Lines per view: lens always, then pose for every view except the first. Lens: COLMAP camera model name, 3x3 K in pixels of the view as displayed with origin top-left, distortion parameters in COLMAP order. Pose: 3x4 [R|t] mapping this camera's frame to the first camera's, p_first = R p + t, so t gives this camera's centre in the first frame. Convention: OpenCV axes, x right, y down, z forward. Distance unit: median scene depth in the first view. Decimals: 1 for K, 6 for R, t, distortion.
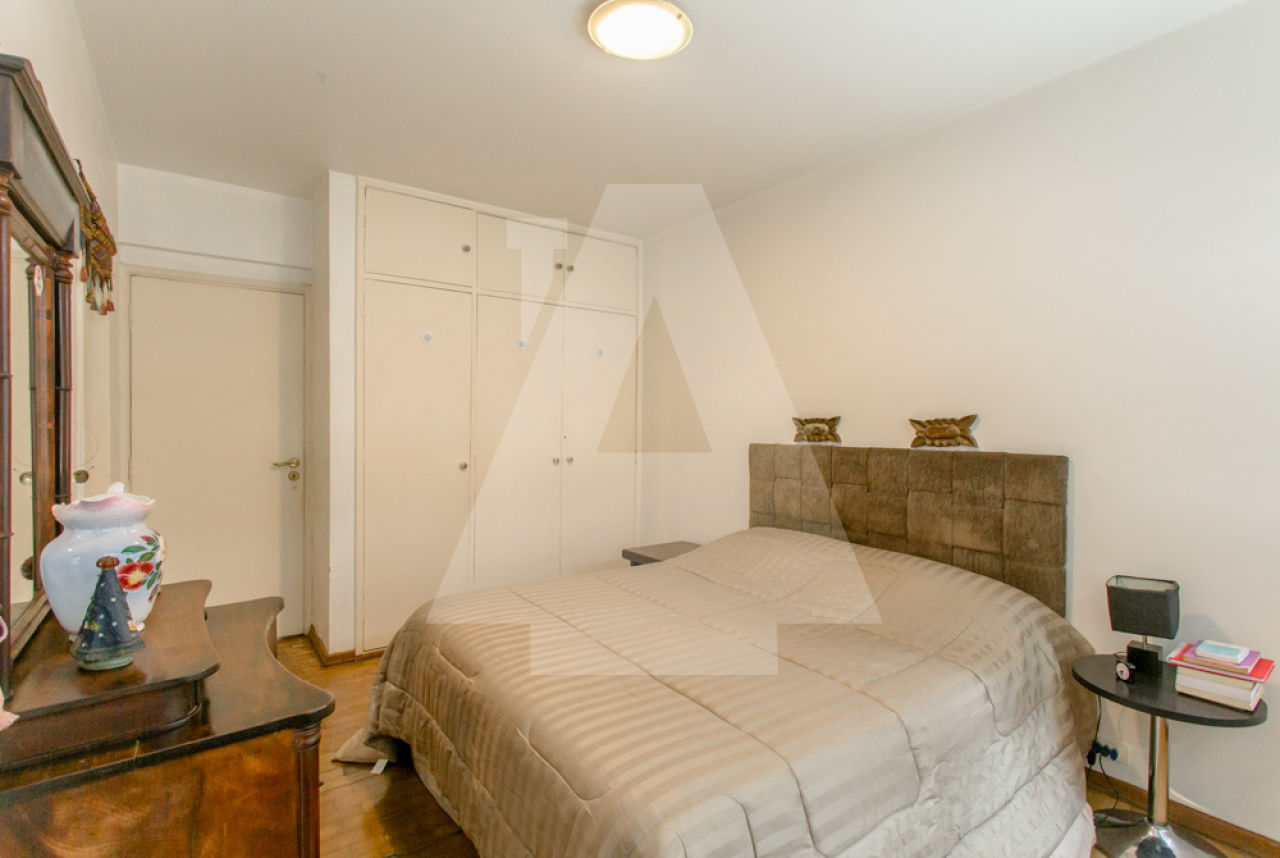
lens RADIAL K [[619.2, 0, 635.0], [0, 619.2, 427.9], [0, 0, 1]] dist [0.002293, 0.003014]
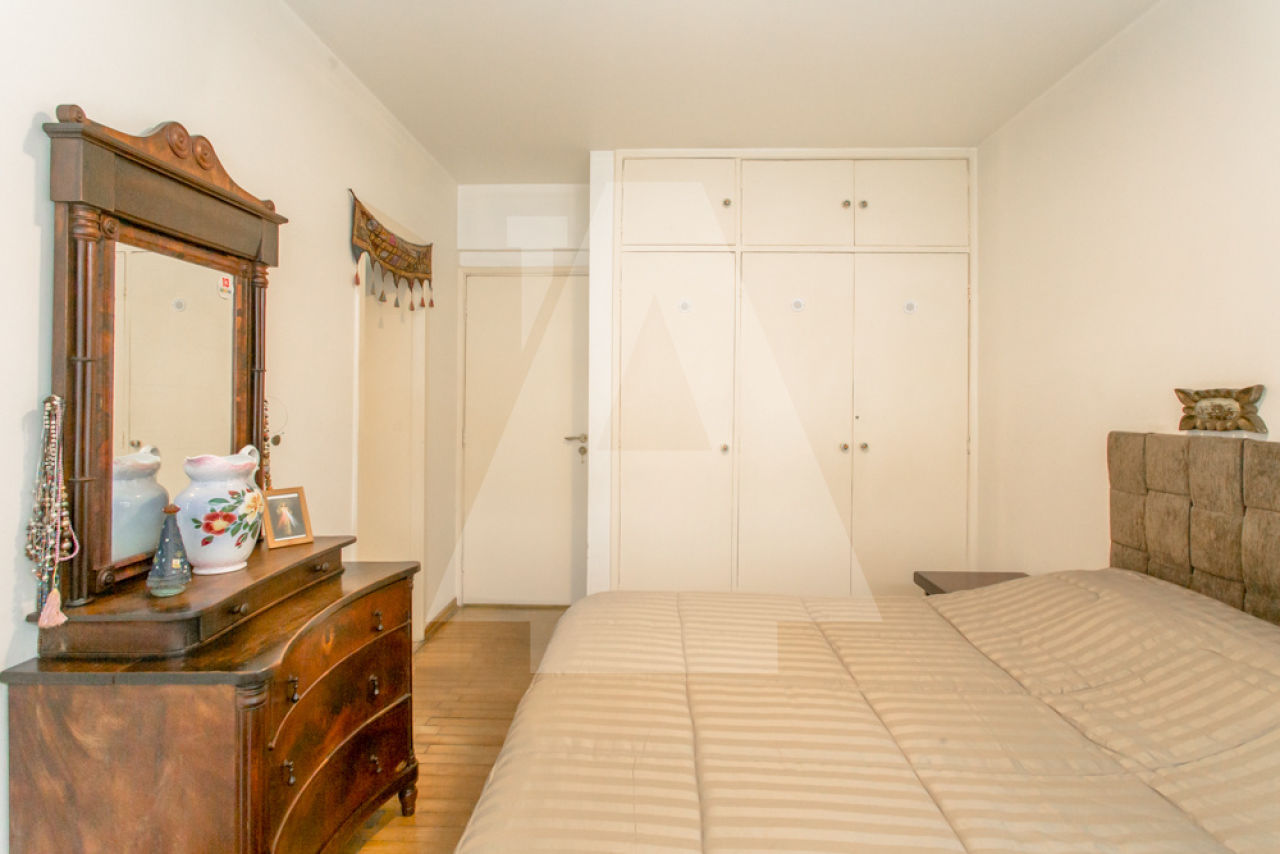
lens RADIAL K [[681.7, 0, 622.3], [0, 681.7, 379.8], [0, 0, 1]] dist [-0.001985, 0.000466]
pose [[0.784309, -0.018605, -0.620092, 0.251739], [-0.005740, 0.999290, -0.037242, 0.001960], [0.620344, 0.032769, 0.783645, 0.176376]]
